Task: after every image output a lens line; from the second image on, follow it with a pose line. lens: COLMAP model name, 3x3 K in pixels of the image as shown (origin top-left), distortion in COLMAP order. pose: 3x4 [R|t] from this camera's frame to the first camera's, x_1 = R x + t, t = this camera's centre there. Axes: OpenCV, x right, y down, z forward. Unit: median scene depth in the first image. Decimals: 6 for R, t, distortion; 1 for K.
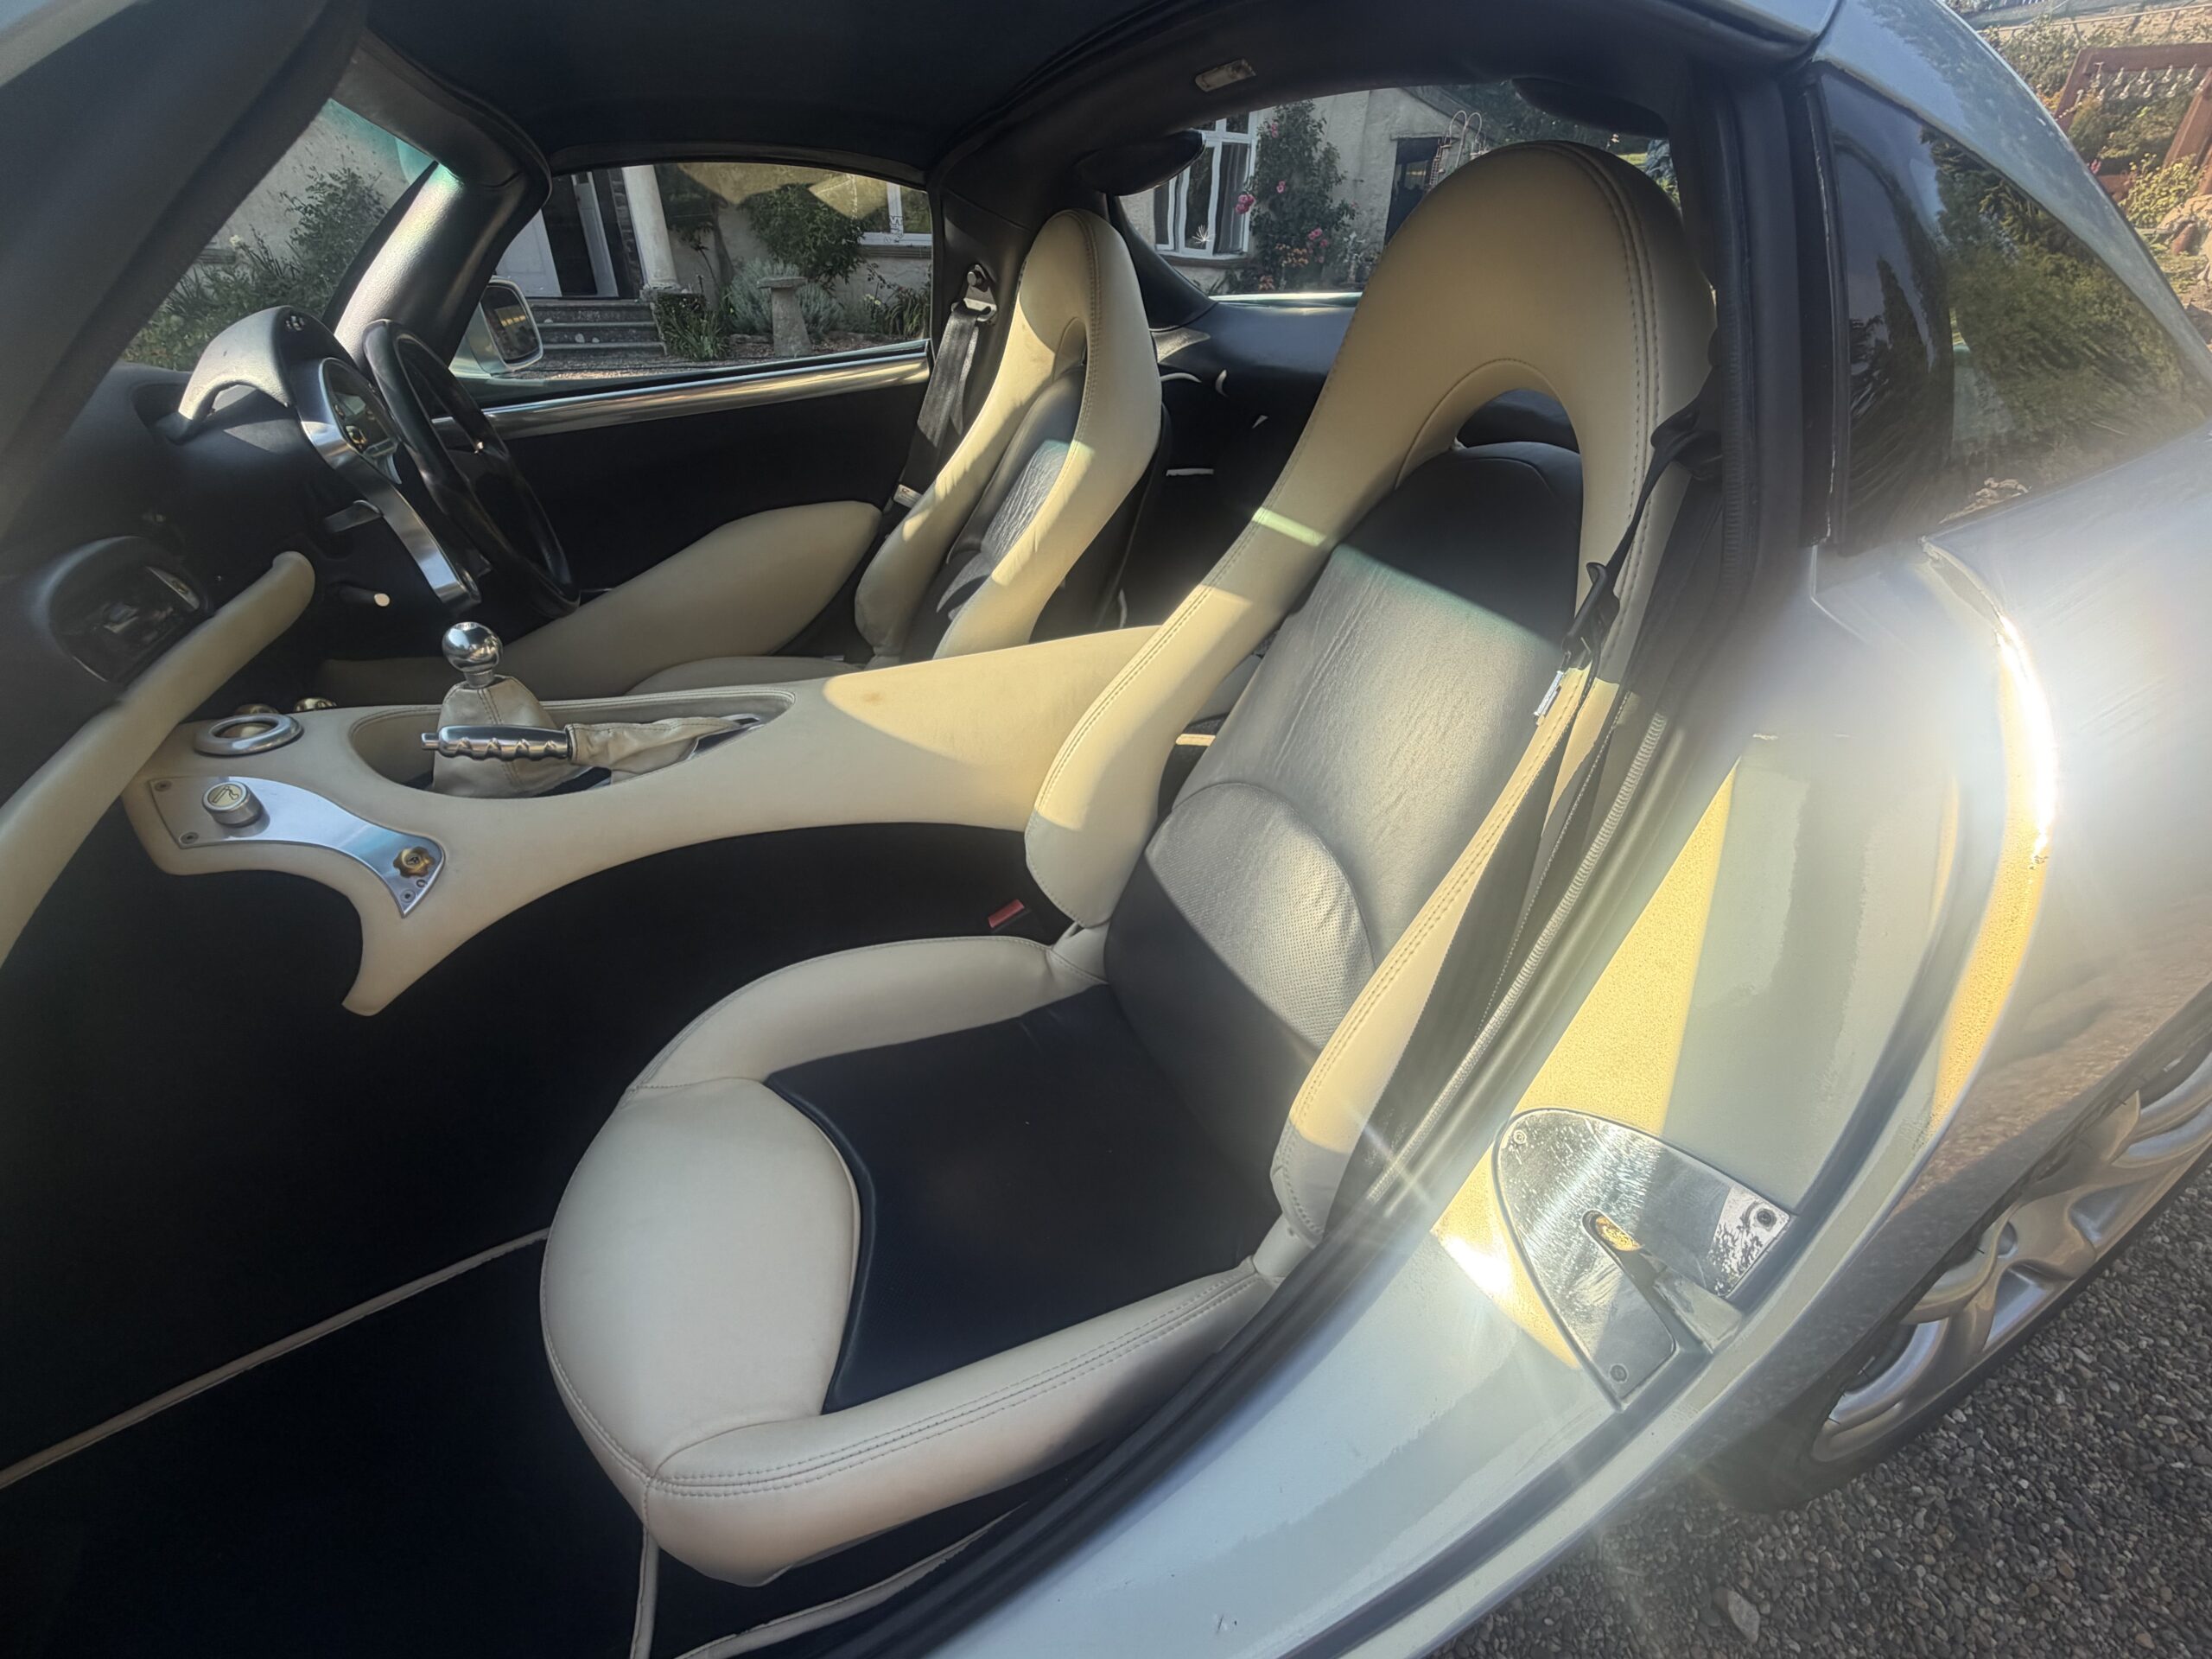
lens RADIAL K [[927.5, 0, 1101.6], [0, 927.5, 826.9], [0, 0, 1]] dist [-0.000313, 0.000624]
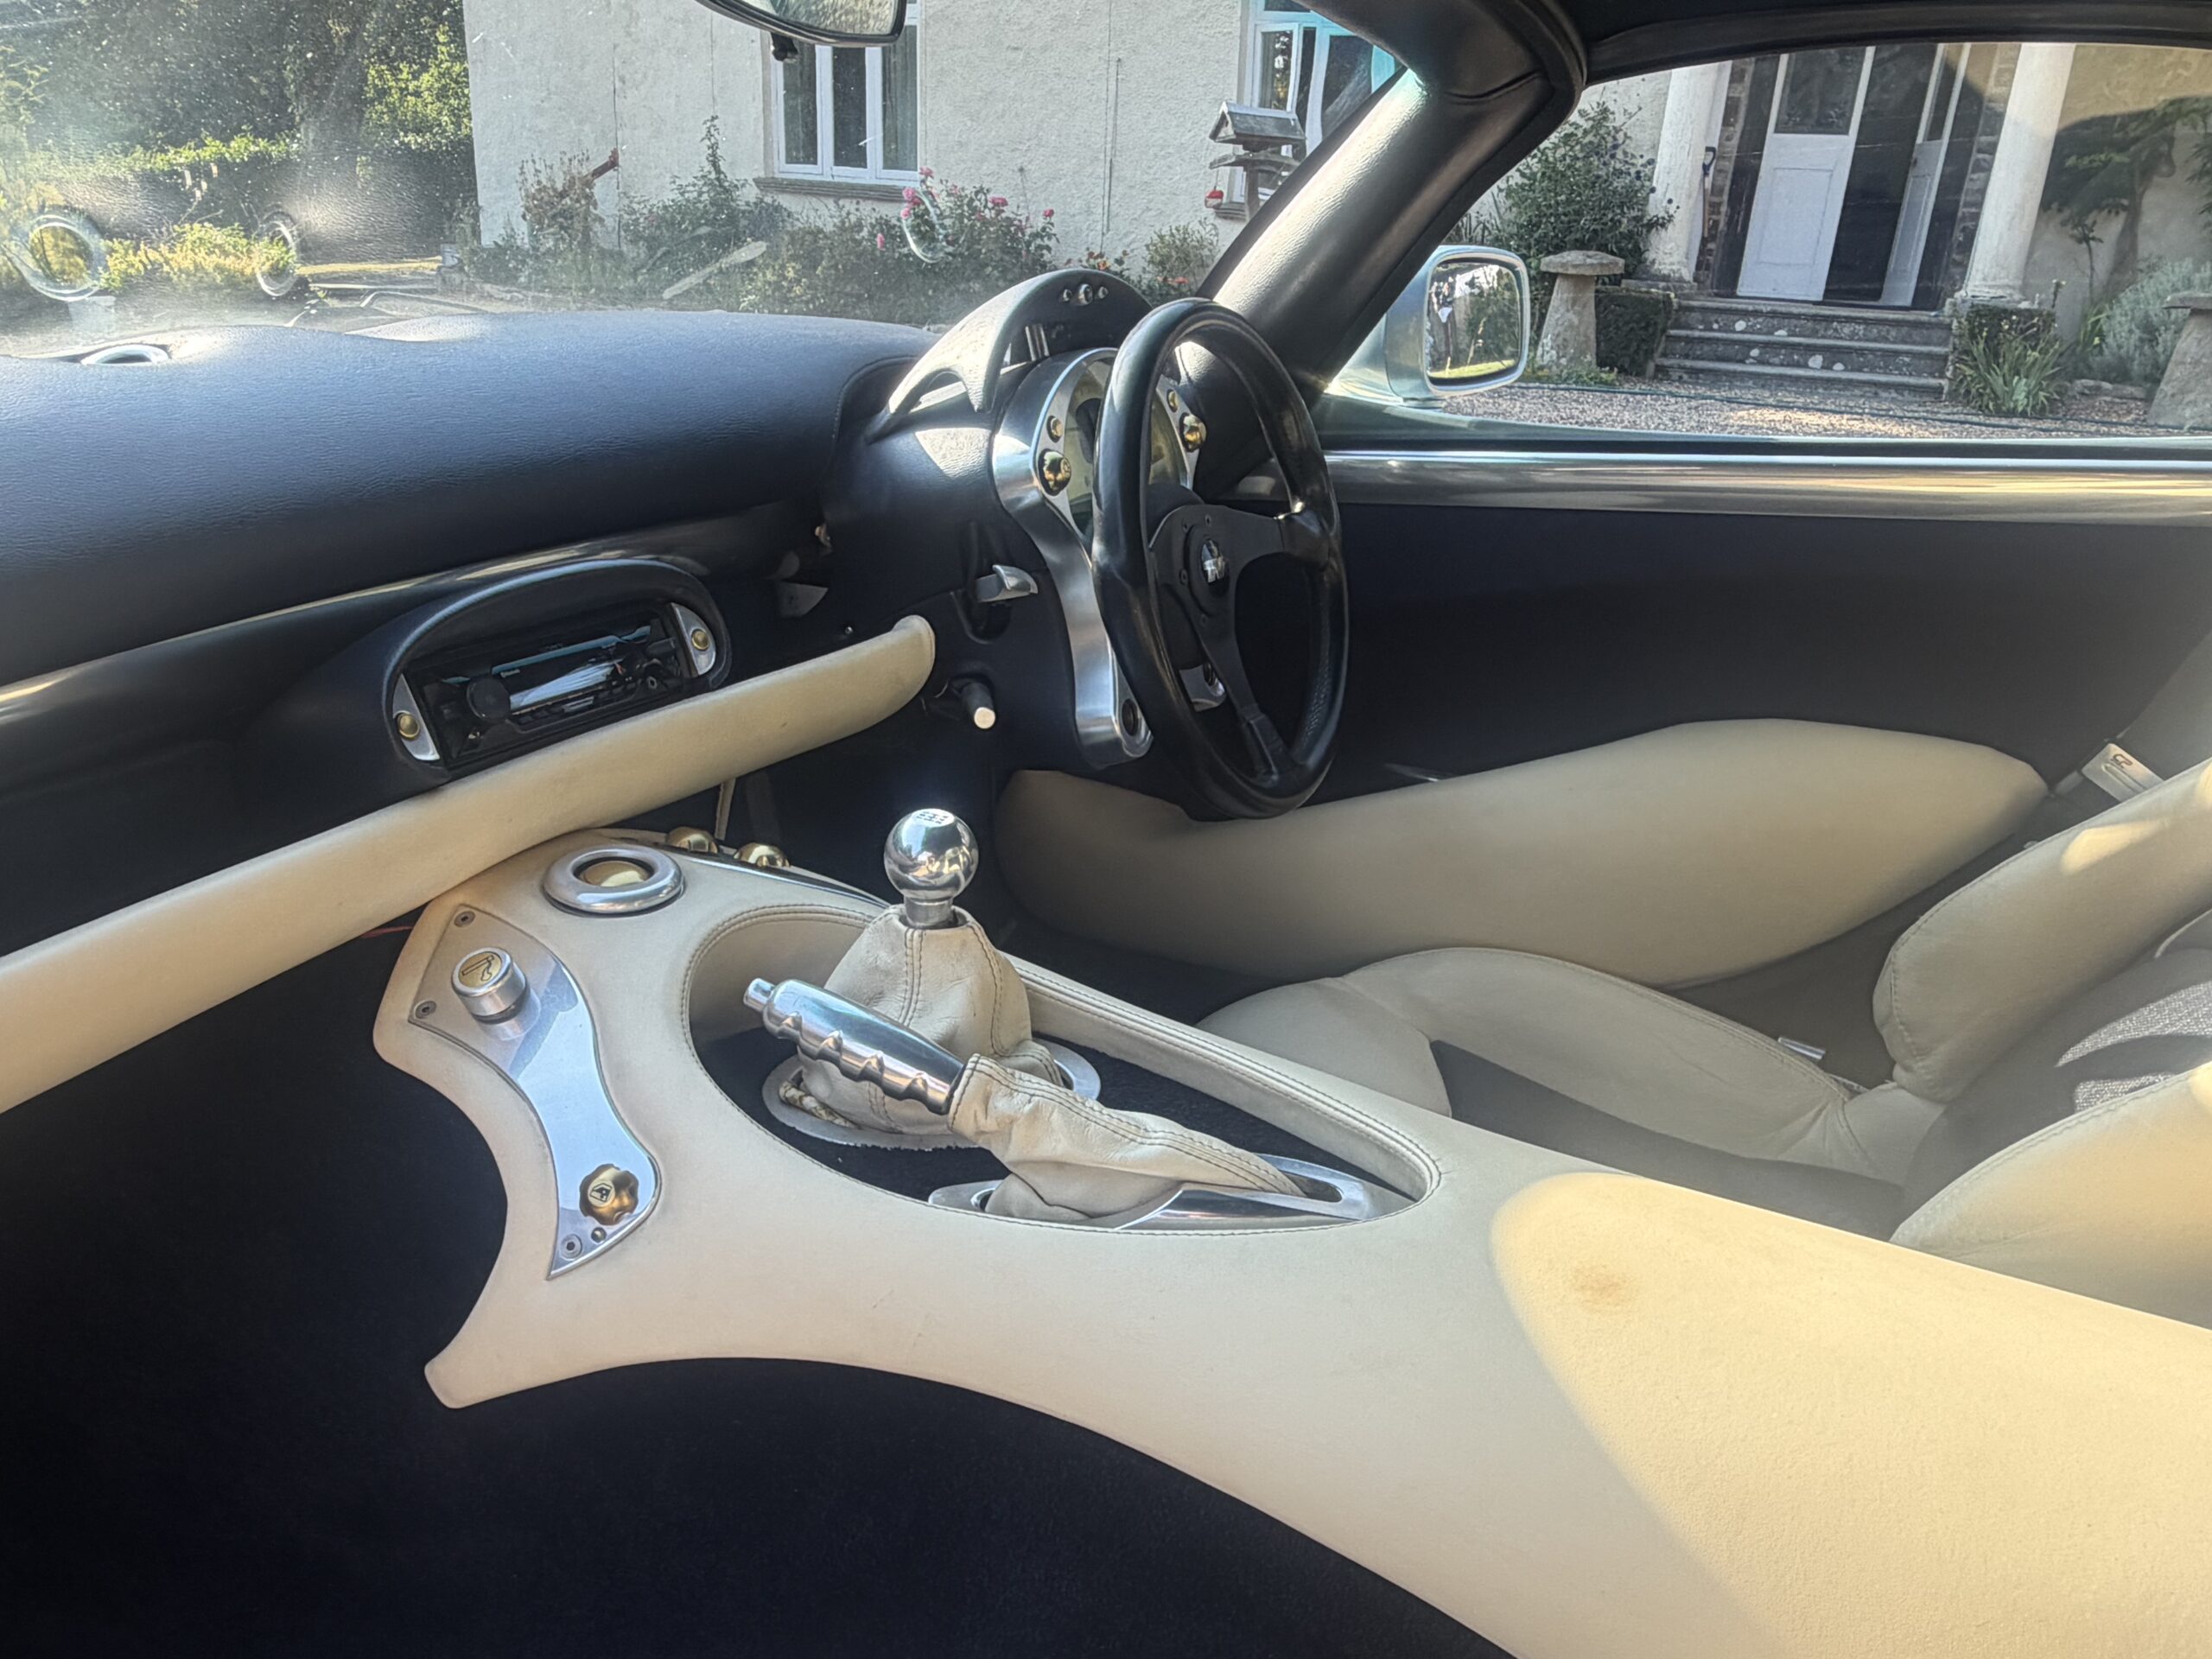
lens RADIAL K [[1579.2, 0, 1080.7], [0, 1579.2, 844.9], [0, 0, 1]] dist [0.000883, -0.008643]
pose [[0.618986, 0.306049, -0.723319, 0.028193], [-0.436861, 0.899504, 0.006749, -0.208139], [0.652693, 0.311813, 0.690481, 0.364462]]
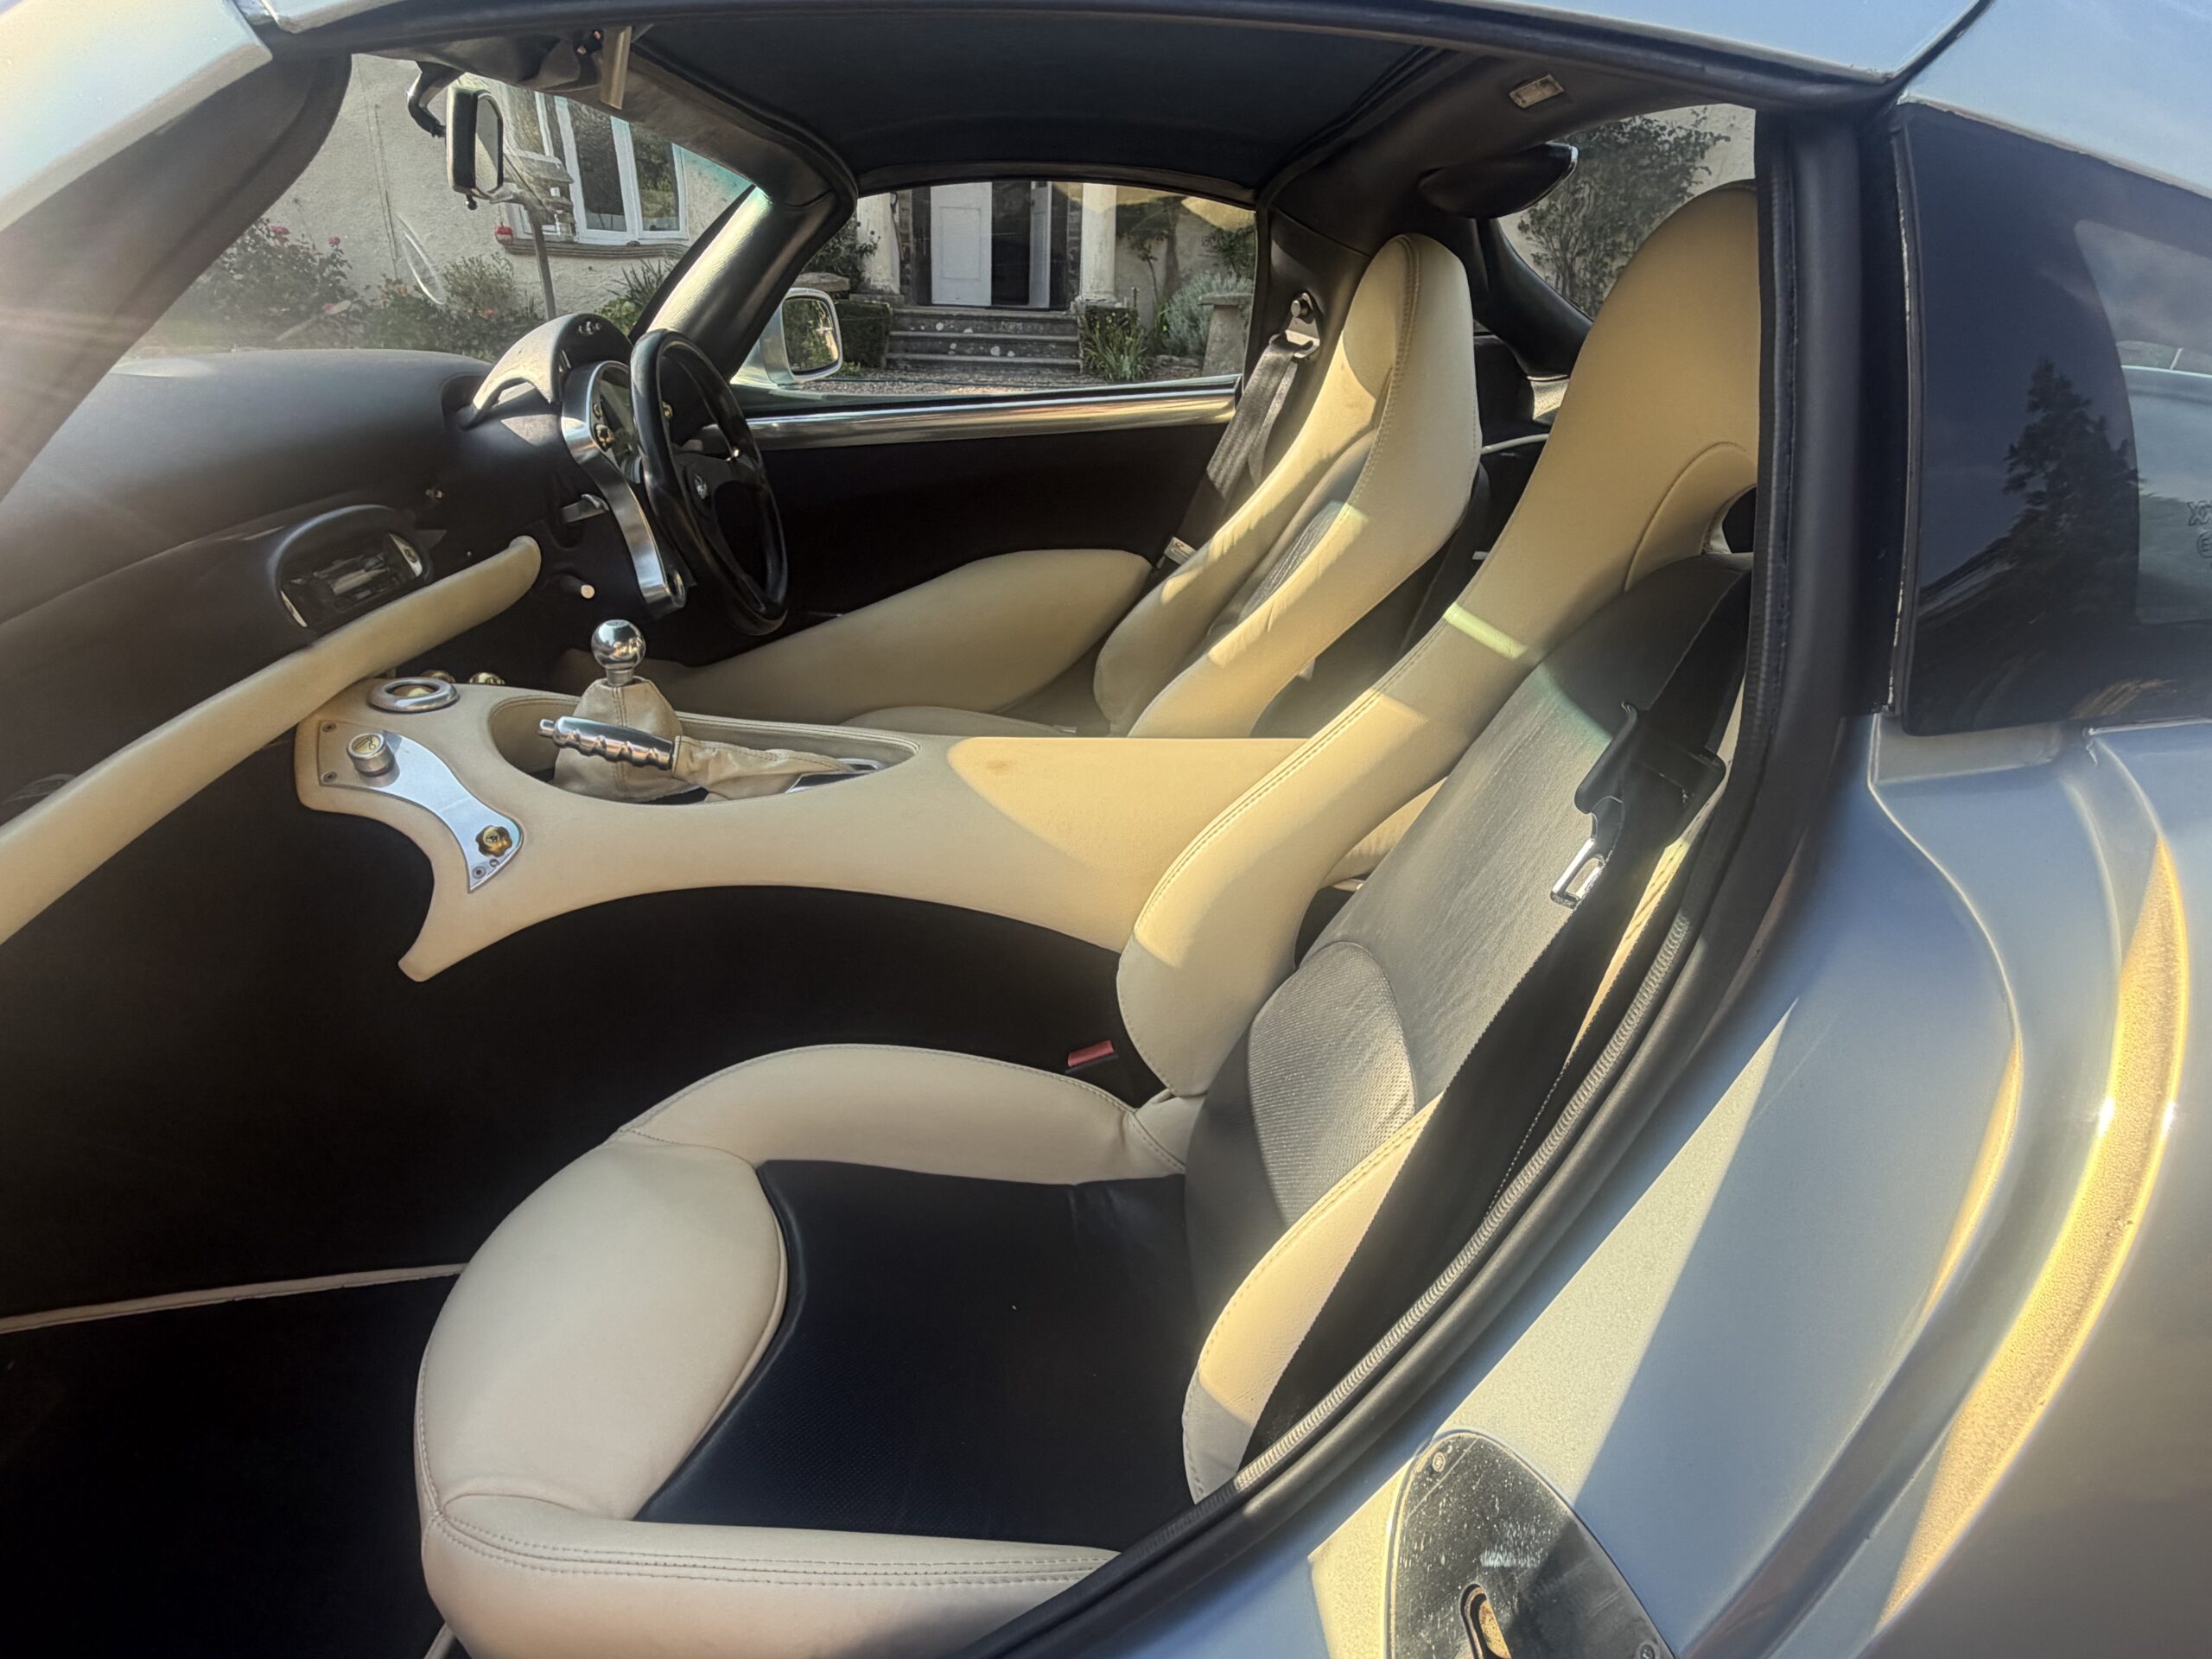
lens RADIAL K [[1255.8, 0, 1101.8], [0, 1255.8, 834.8], [0, 0, 1]] dist [-0.008064, 0.010535]
pose [[0.920013, 0.180998, -0.347585, 0.249783], [-0.224262, 0.970528, -0.088211, 0.003298], [0.321375, 0.159106, 0.933490, -0.037952]]
